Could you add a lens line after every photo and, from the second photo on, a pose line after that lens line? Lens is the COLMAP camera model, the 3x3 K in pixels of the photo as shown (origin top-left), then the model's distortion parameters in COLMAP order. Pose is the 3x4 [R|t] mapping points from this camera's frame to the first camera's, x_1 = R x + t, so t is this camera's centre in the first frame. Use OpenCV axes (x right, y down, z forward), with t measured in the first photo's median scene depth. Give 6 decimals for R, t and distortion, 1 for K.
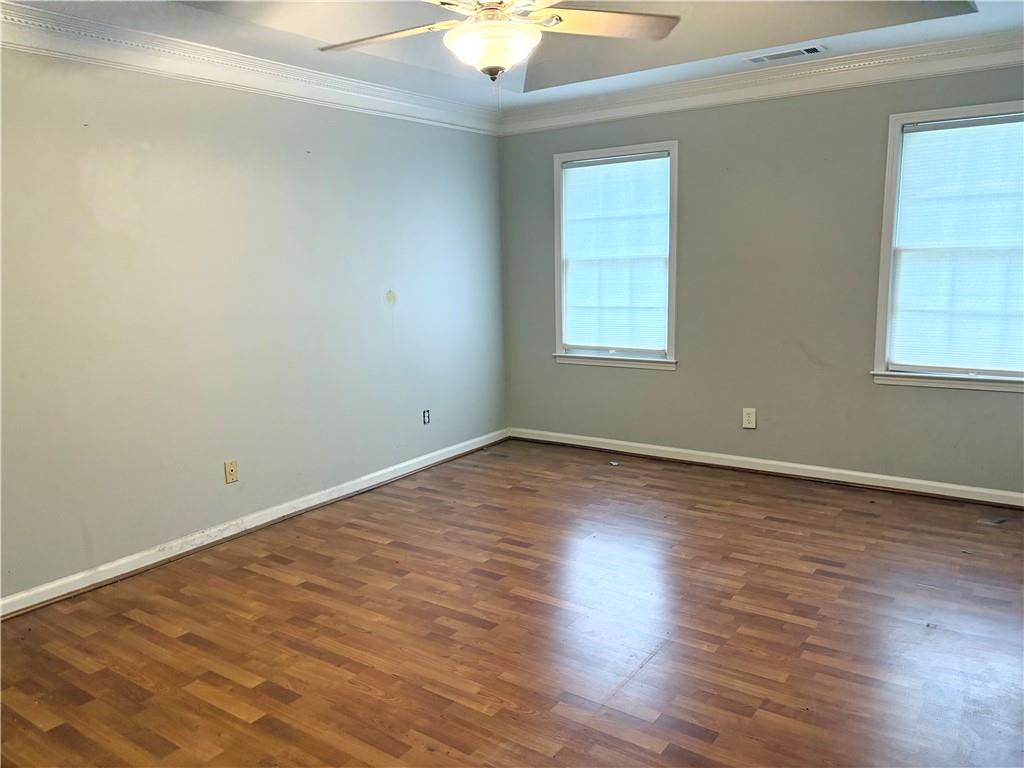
lens RADIAL K [[773.0, 0, 514.4], [0, 773.0, 385.4], [0, 0, 1]] dist [0.043701, -0.029133]
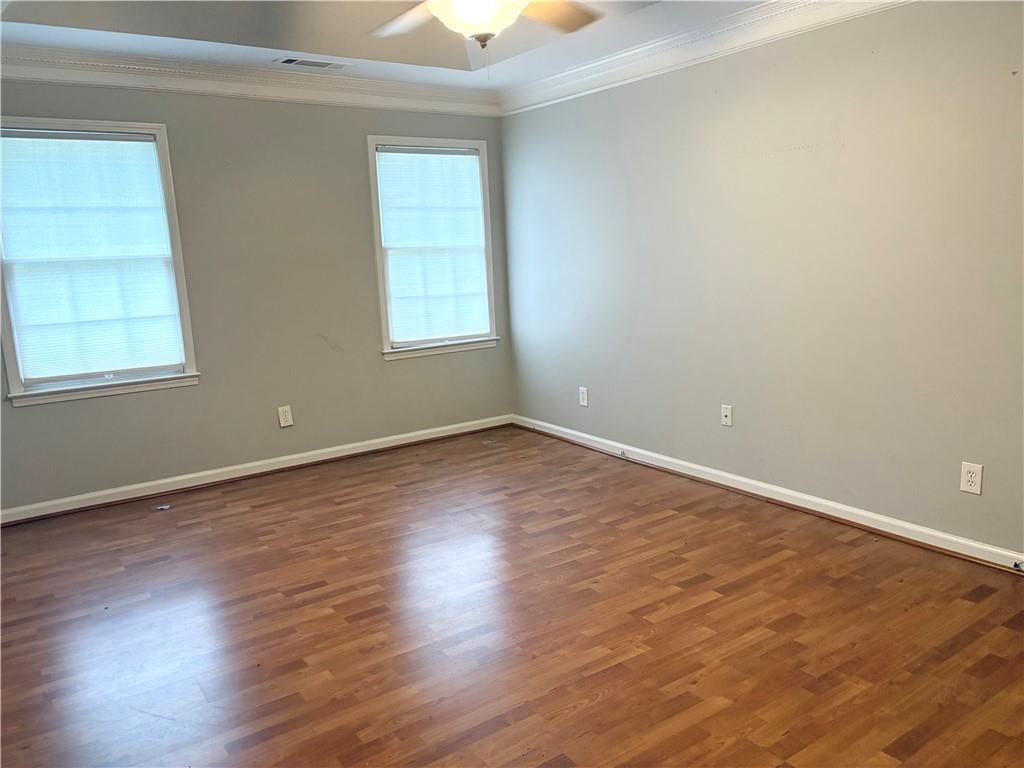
lens RADIAL K [[773.0, 0, 512.2], [0, 773.0, 388.5], [0, 0, 1]] dist [0.043701, -0.029133]
pose [[0.336901, -0.161413, 0.927601, -0.596475], [0.181145, 0.977902, 0.104375, -0.050625], [-0.923950, 0.132867, 0.358696, 0.411193]]
